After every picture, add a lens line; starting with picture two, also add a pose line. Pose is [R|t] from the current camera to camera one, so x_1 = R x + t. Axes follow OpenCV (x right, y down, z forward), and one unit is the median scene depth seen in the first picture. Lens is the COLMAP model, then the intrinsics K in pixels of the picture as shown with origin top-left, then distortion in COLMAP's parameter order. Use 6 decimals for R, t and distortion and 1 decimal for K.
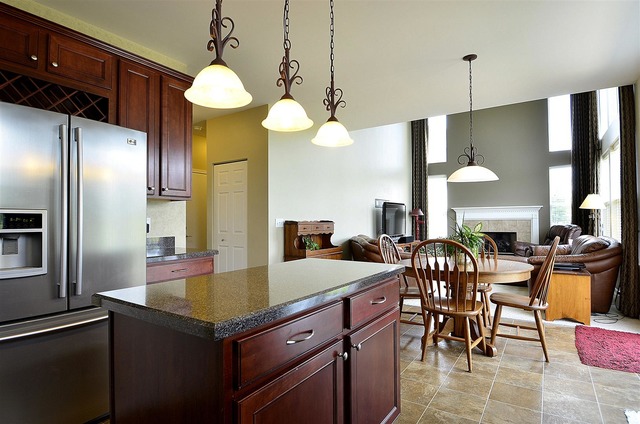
lens RADIAL K [[346.3, 0, 321.1], [0, 346.3, 212.7], [0, 0, 1]] dist [-0.007480, 0.001091]
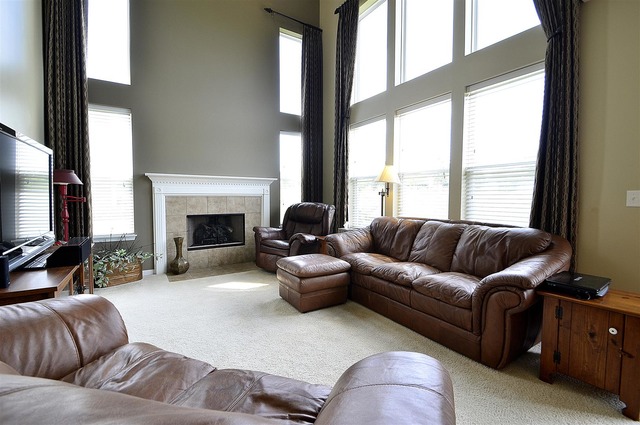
lens RADIAL K [[288.1, 0, 323.3], [0, 288.1, 207.0], [0, 0, 1]] dist [-0.000834, -0.000412]
pose [[0.406959, -0.024491, 0.913118, 0.084447], [-0.030119, 0.998737, 0.040210, 0.013750], [-0.912950, -0.043866, 0.405708, 0.621450]]
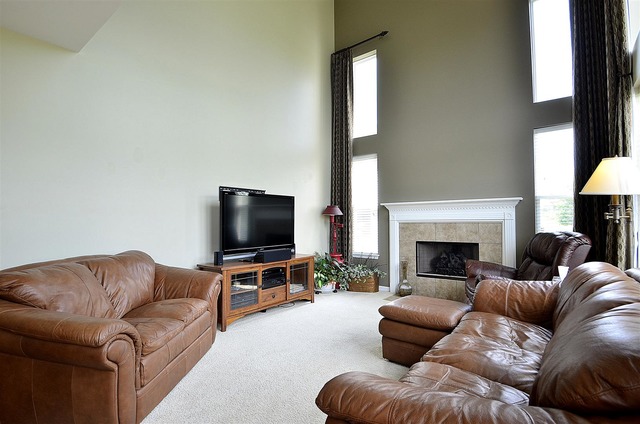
lens RADIAL K [[315.2, 0, 320.9], [0, 315.2, 212.4], [0, 0, 1]] dist [-0.012820, -0.001653]
pose [[0.995490, -0.002314, -0.094836, 0.355525], [0.001920, 0.999989, -0.004250, 0.005152], [0.094845, 0.004048, 0.995484, 0.447727]]
